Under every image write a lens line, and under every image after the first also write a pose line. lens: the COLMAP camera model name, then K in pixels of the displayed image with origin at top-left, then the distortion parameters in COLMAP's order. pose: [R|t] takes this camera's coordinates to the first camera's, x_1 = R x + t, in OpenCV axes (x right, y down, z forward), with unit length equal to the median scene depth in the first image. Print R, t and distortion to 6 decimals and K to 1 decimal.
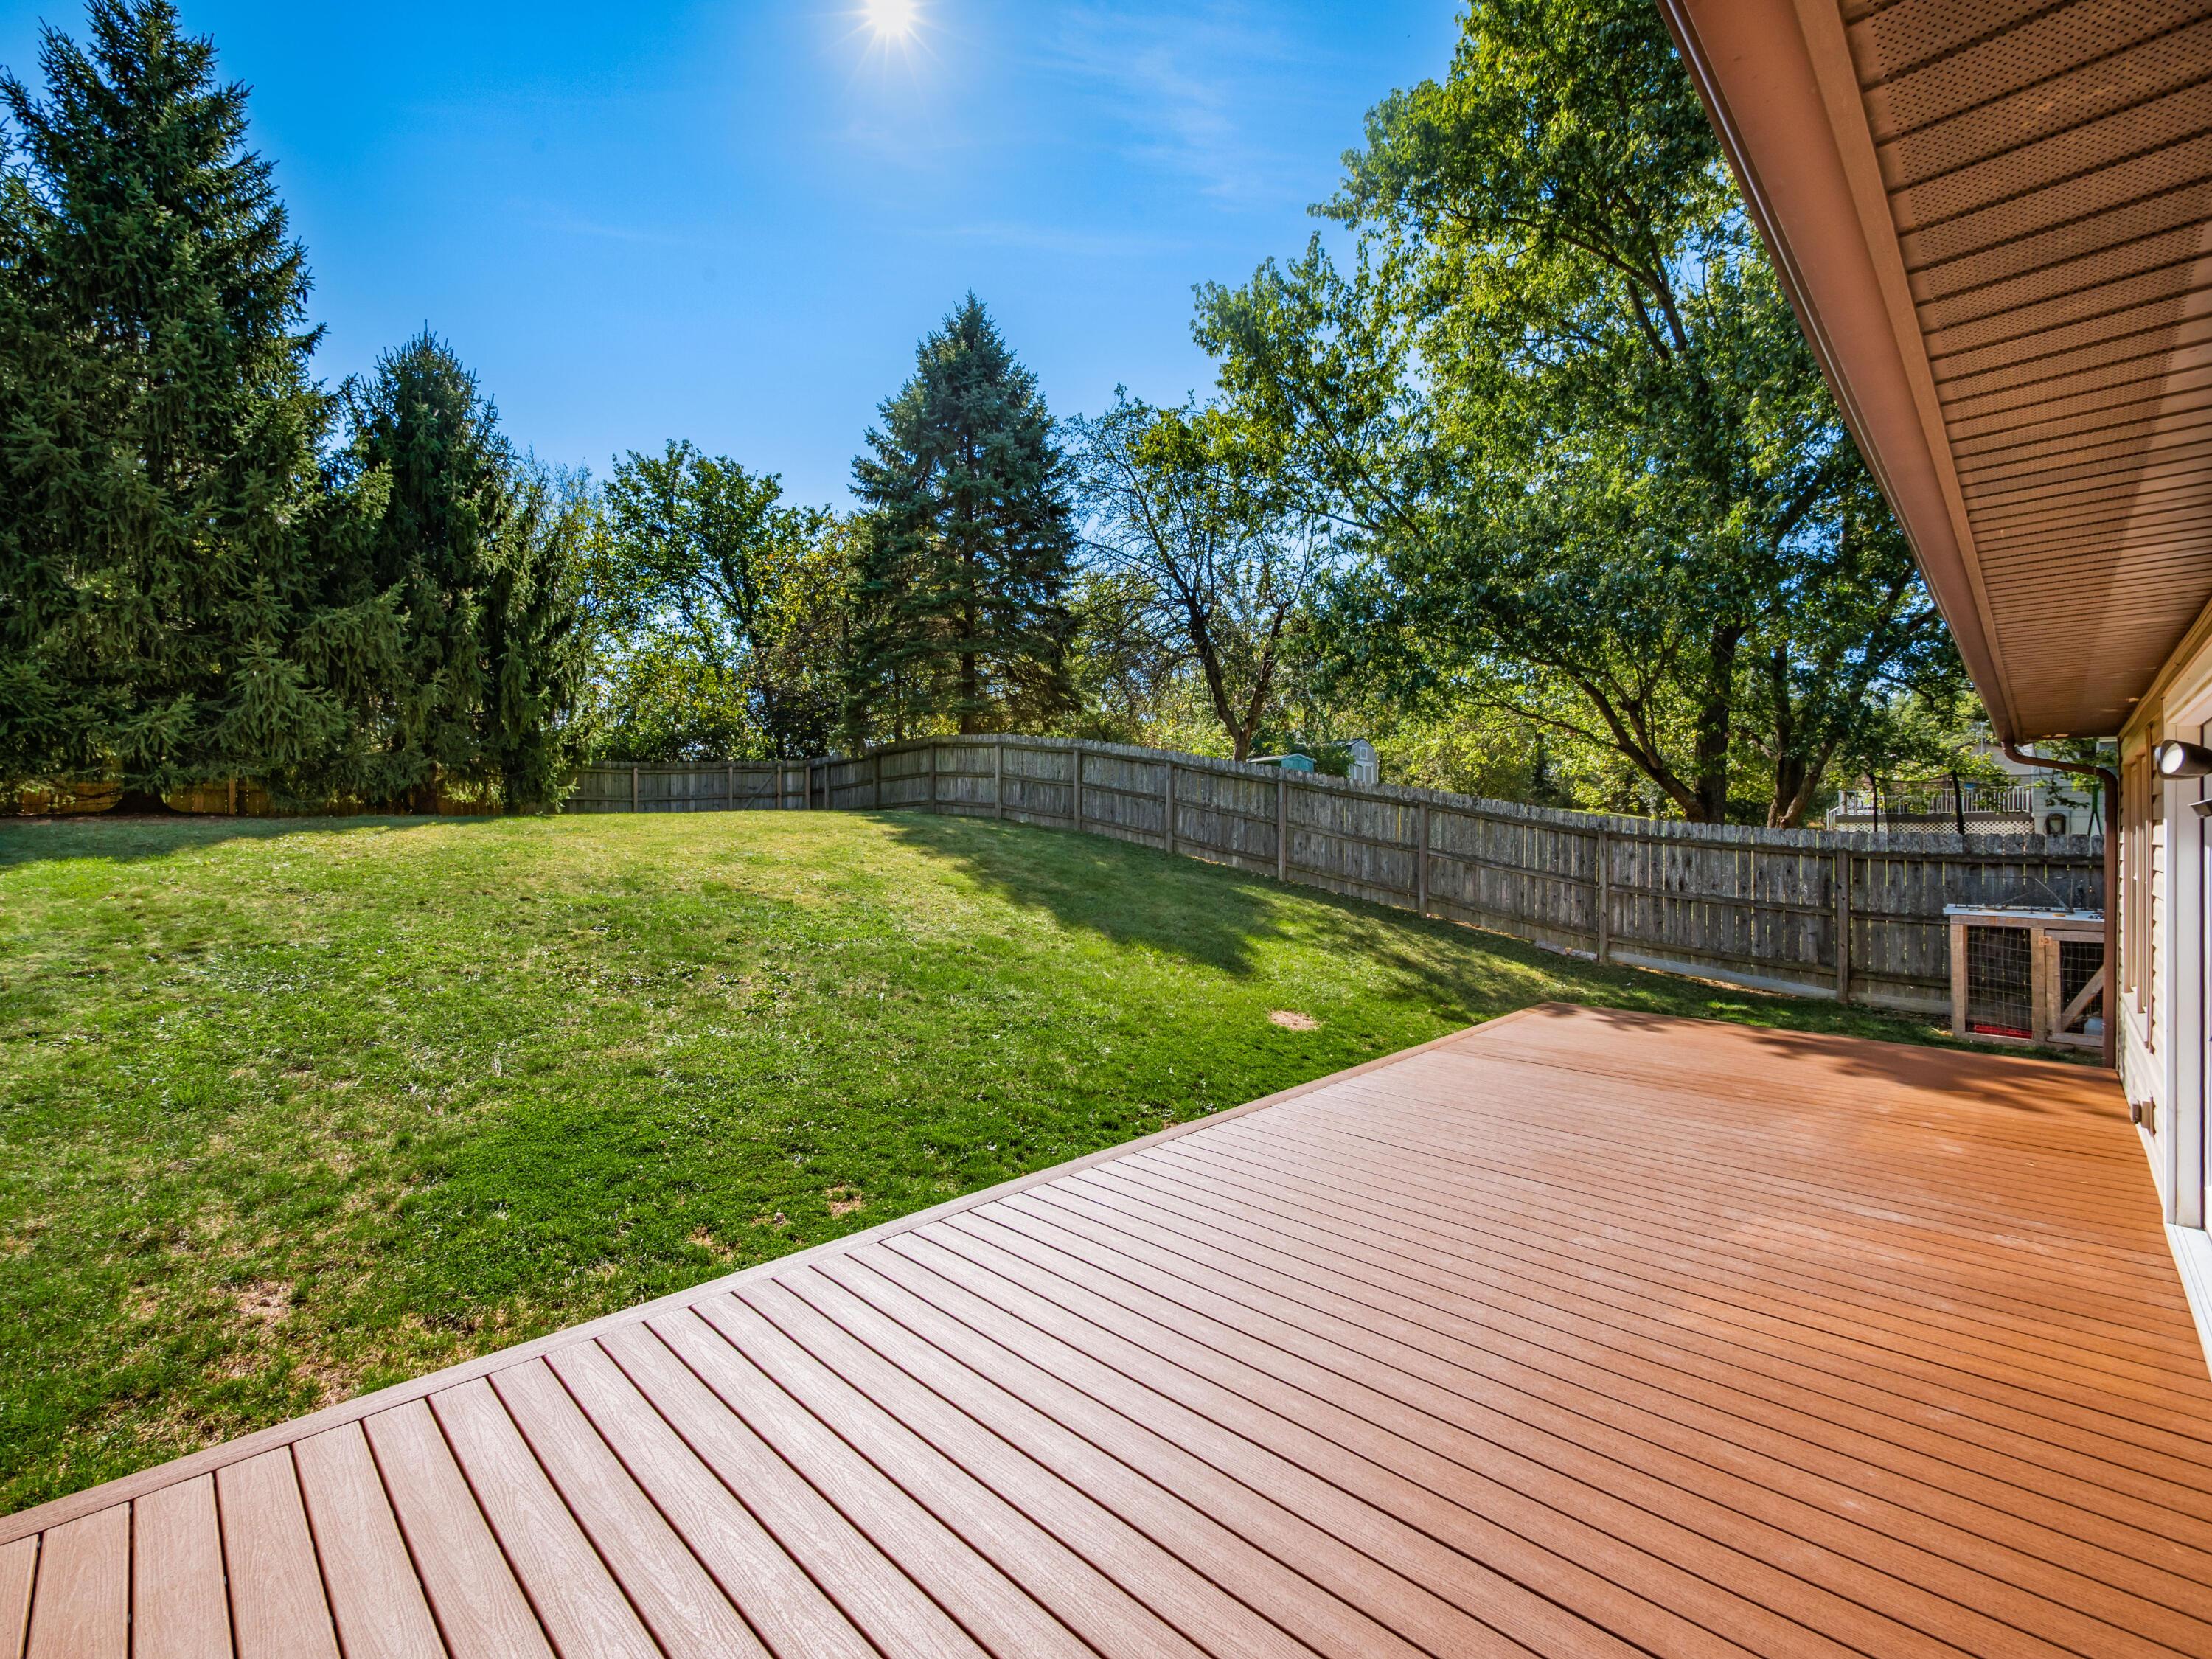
lens RADIAL K [[1001.1, 0, 1106.0], [0, 1001.1, 829.5], [0, 0, 1]] dist [0.009221, 0.000238]
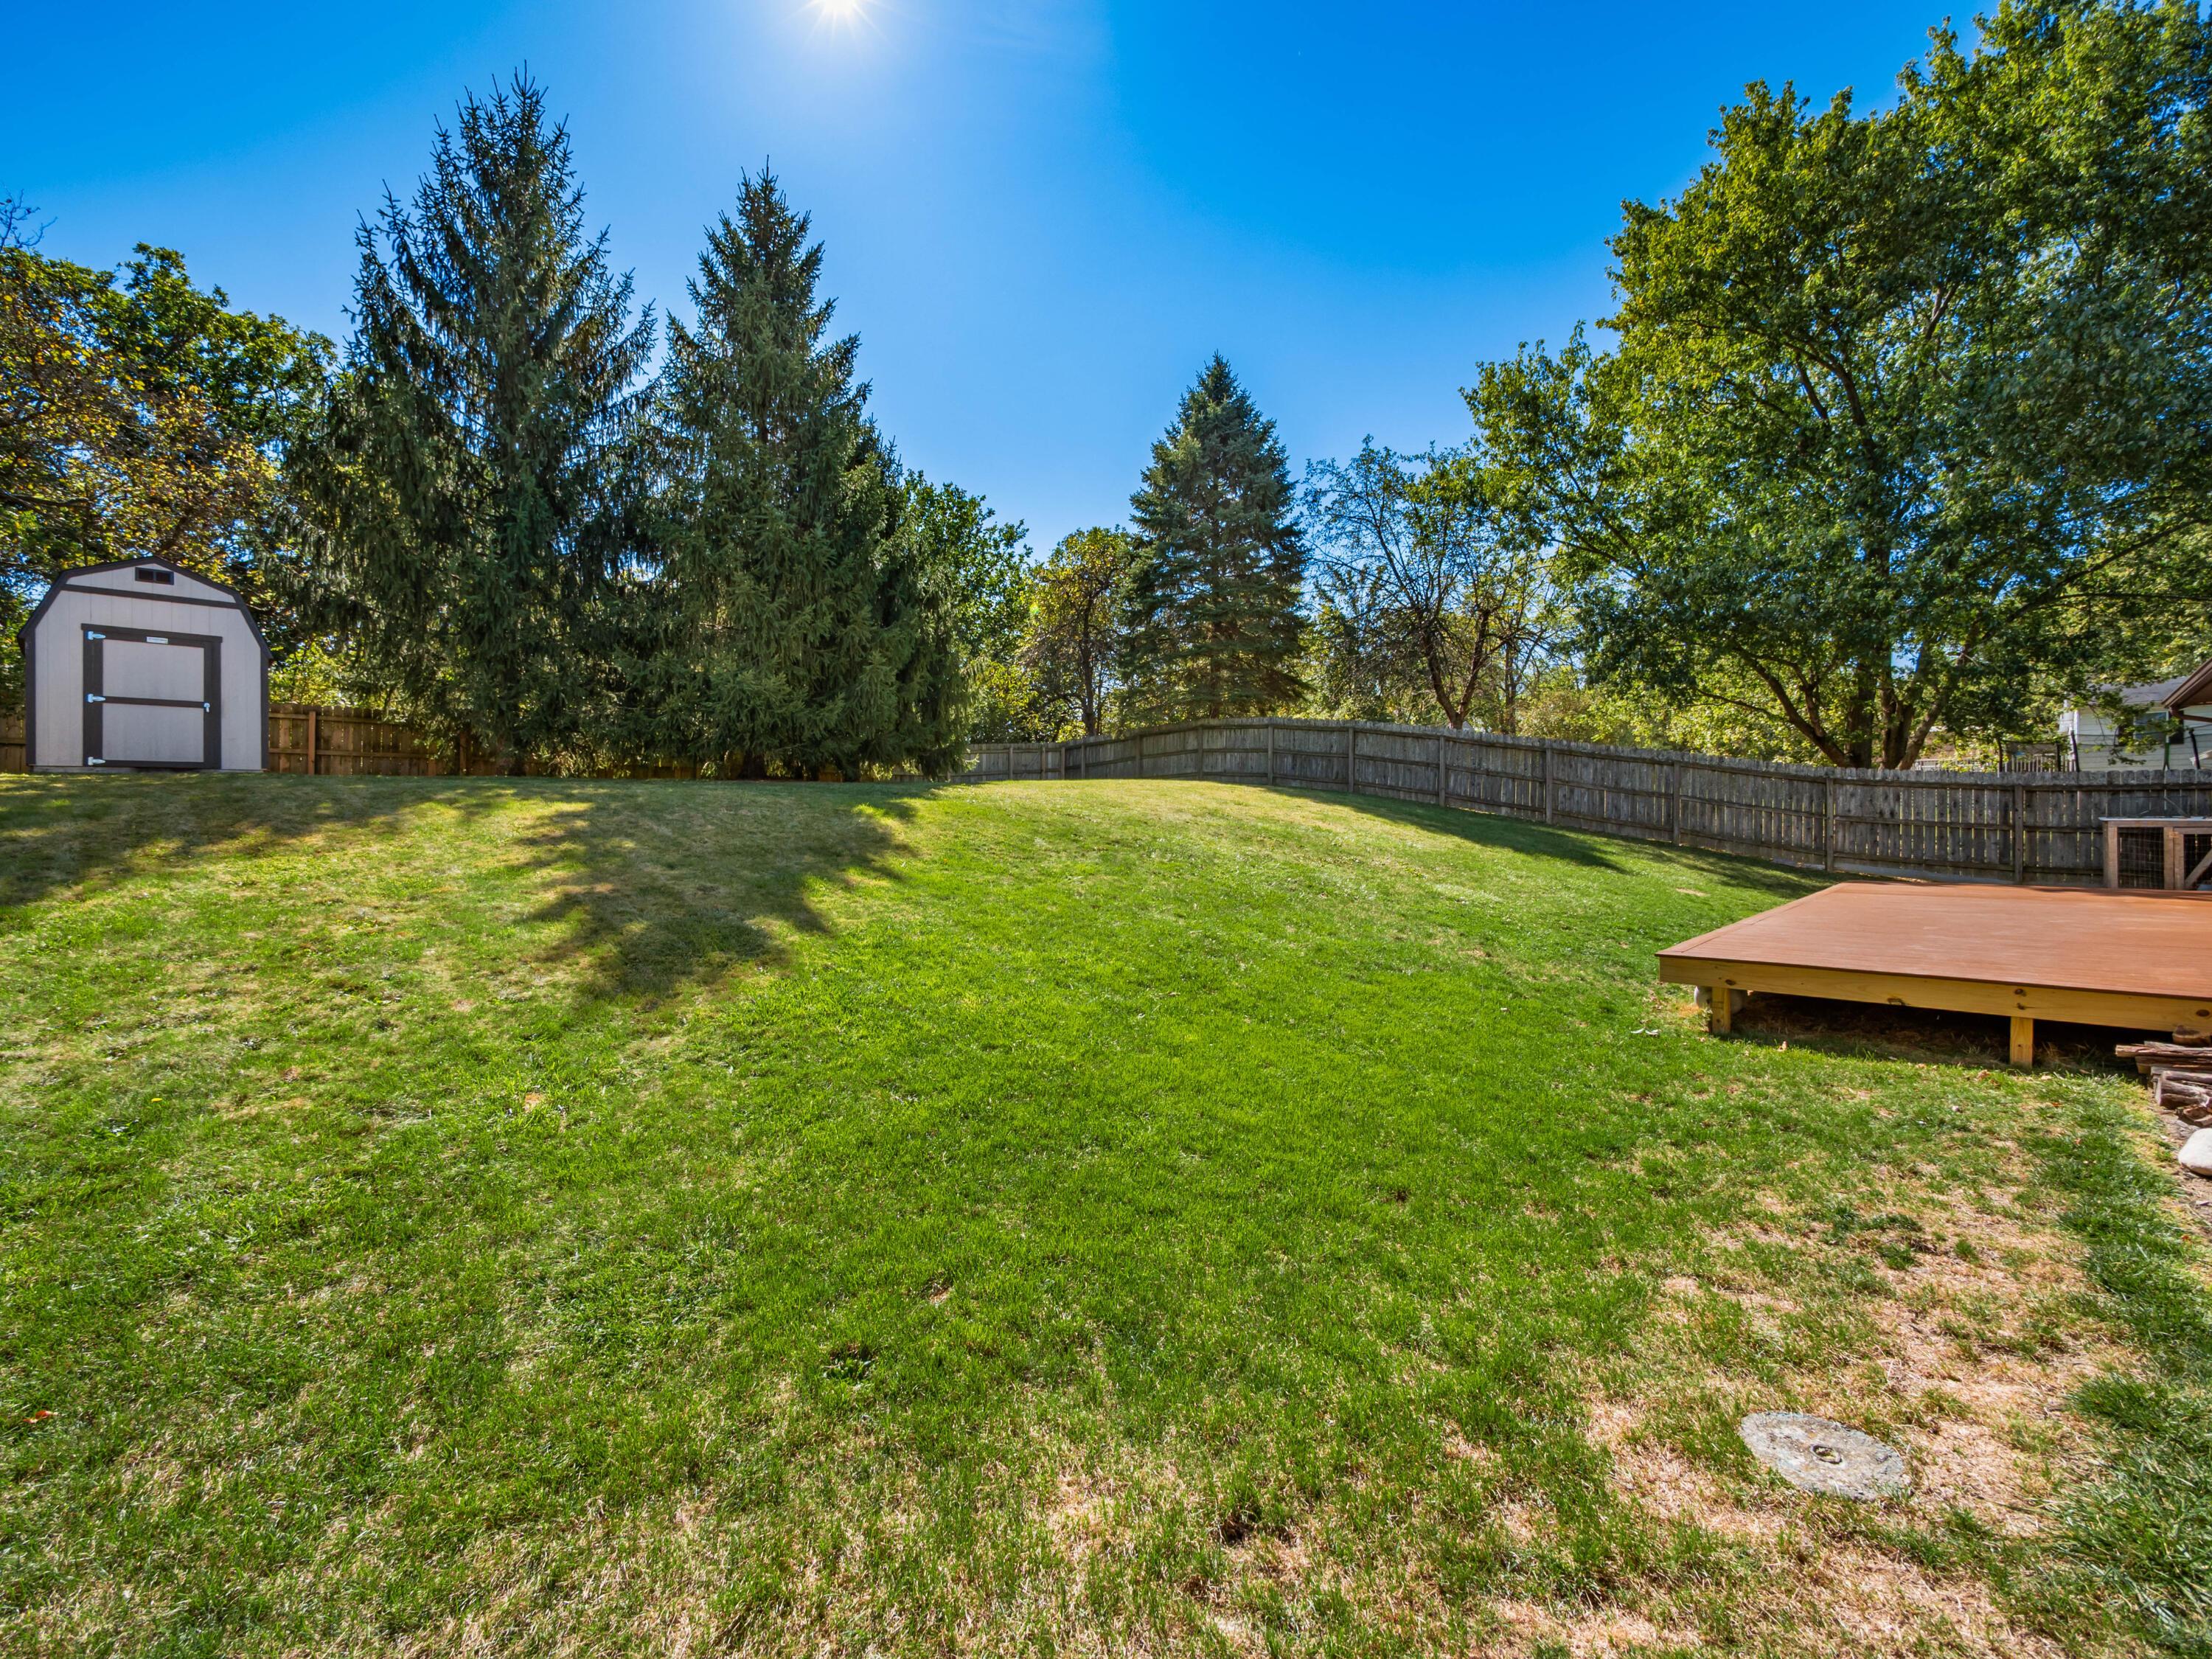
lens RADIAL K [[1001.1, 0, 1106.0], [0, 1001.1, 829.5], [0, 0, 1]] dist [0.009221, 0.000238]
pose [[0.999815, -0.012088, 0.014974, -0.382985], [0.011917, 0.999864, 0.011440, 0.032029], [-0.015111, -0.011259, 0.999822, -0.279448]]
